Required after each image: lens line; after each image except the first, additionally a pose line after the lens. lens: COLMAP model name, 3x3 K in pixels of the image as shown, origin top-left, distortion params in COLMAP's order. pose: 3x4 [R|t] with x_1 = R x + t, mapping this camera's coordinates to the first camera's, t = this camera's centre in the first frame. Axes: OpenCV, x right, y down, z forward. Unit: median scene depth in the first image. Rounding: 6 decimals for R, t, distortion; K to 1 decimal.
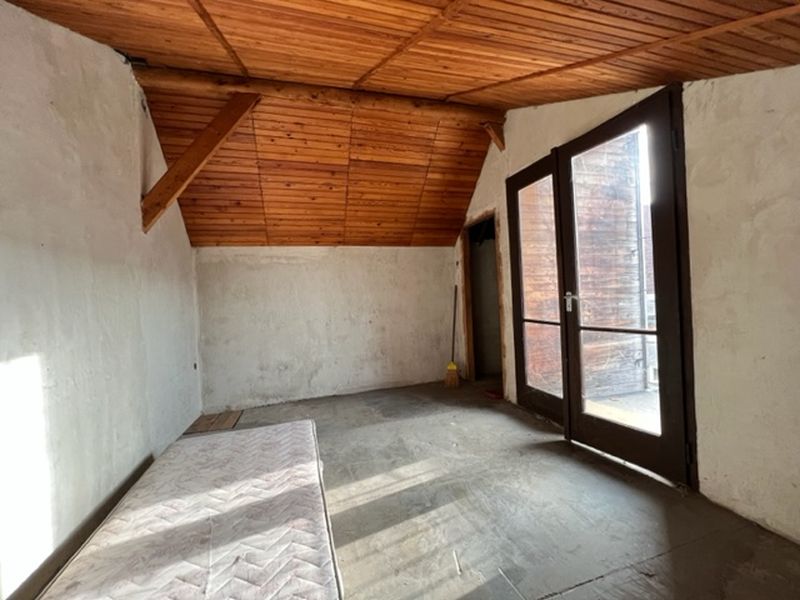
lens RADIAL K [[319.7, 0, 396.5], [0, 319.7, 299.0], [0, 0, 1]] dist [-0.000165, 0.000130]
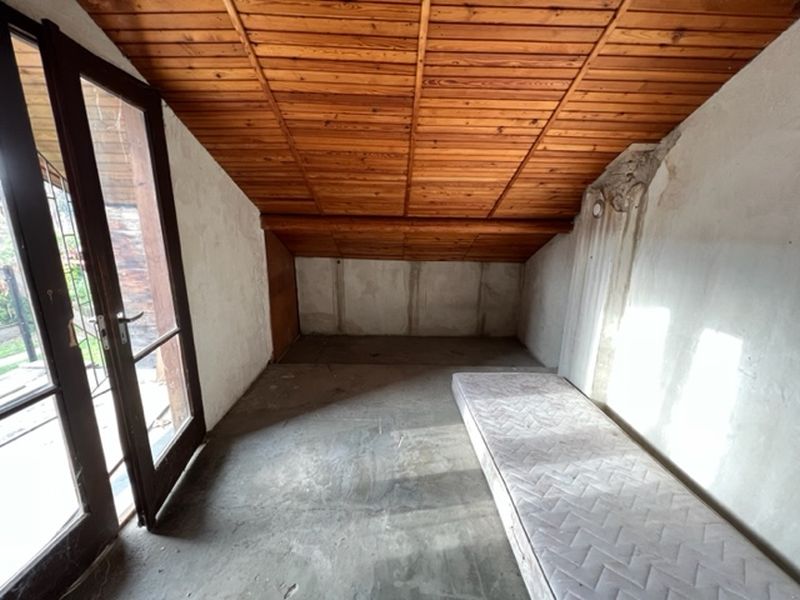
lens RADIAL K [[319.7, 0, 400.1], [0, 319.7, 298.2], [0, 0, 1]] dist [-0.000165, 0.000130]
pose [[-0.962567, -0.026066, 0.269788, -0.172382], [0.037670, 0.972839, 0.228395, -0.206097], [-0.268414, 0.230009, -0.935441, 1.730736]]
